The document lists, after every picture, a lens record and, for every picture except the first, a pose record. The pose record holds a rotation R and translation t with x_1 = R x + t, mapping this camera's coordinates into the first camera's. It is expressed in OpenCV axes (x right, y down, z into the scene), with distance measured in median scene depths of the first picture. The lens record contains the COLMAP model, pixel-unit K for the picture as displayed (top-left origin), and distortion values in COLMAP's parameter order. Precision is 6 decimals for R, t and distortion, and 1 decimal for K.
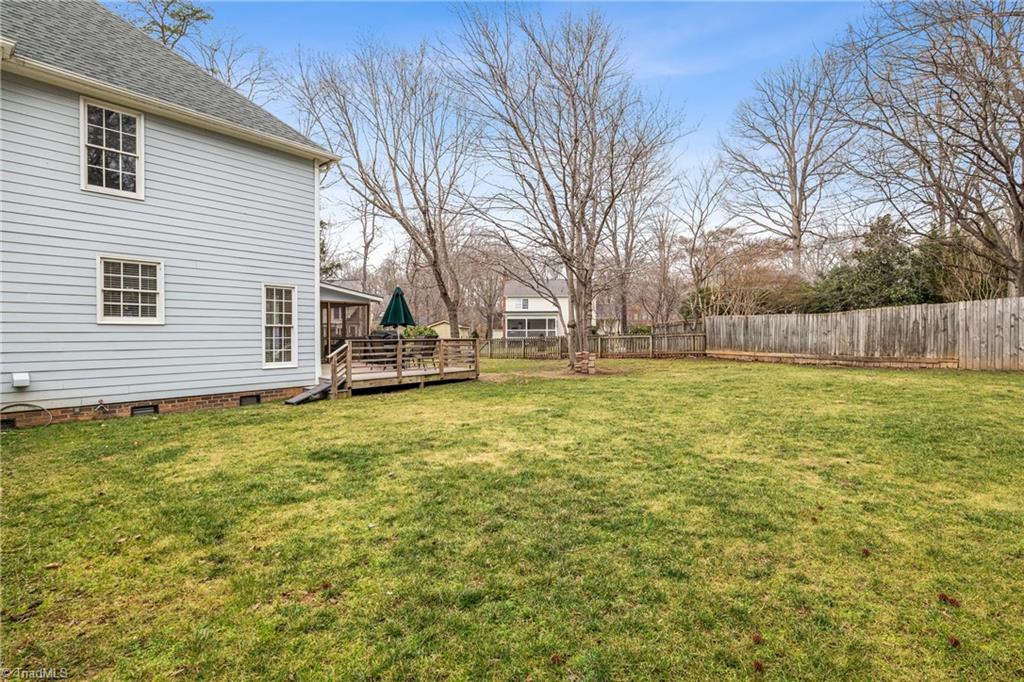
lens RADIAL K [[474.7, 0, 511.3], [0, 474.7, 339.3], [0, 0, 1]] dist [-0.002567, -0.000032]
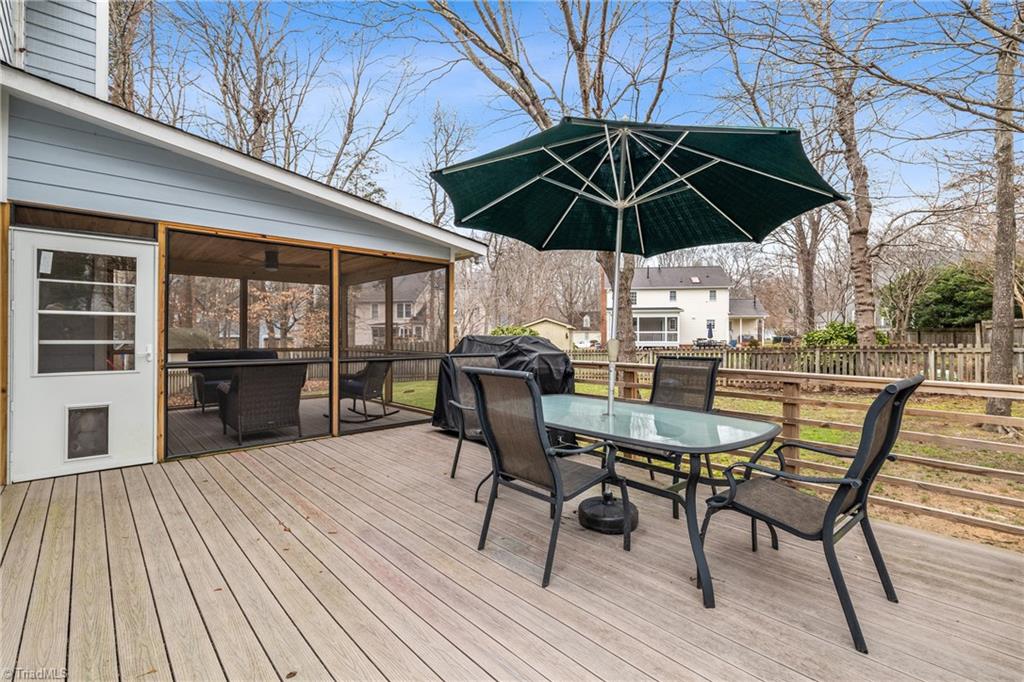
lens RADIAL K [[474.7, 0, 514.0], [0, 474.7, 337.4], [0, 0, 1]] dist [-0.002567, -0.000032]
pose [[0.991723, 0.006465, -0.128231, -0.077238], [-0.007286, 0.999956, -0.005934, -0.005234], [0.128187, 0.006819, 0.991727, 0.243510]]
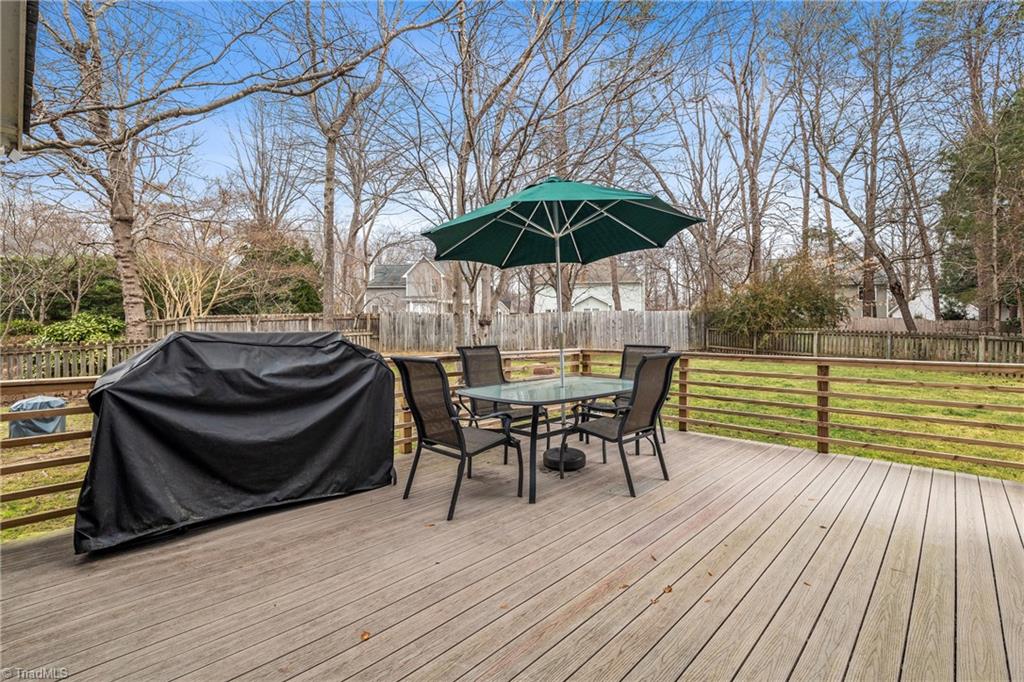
lens RADIAL K [[474.7, 0, 513.4], [0, 474.7, 335.6], [0, 0, 1]] dist [-0.002567, -0.000032]
pose [[0.046635, -0.013633, 0.998819, -0.157272], [0.013995, 0.999818, 0.012993, -0.006038], [-0.998814, 0.013372, 0.046817, 0.310619]]
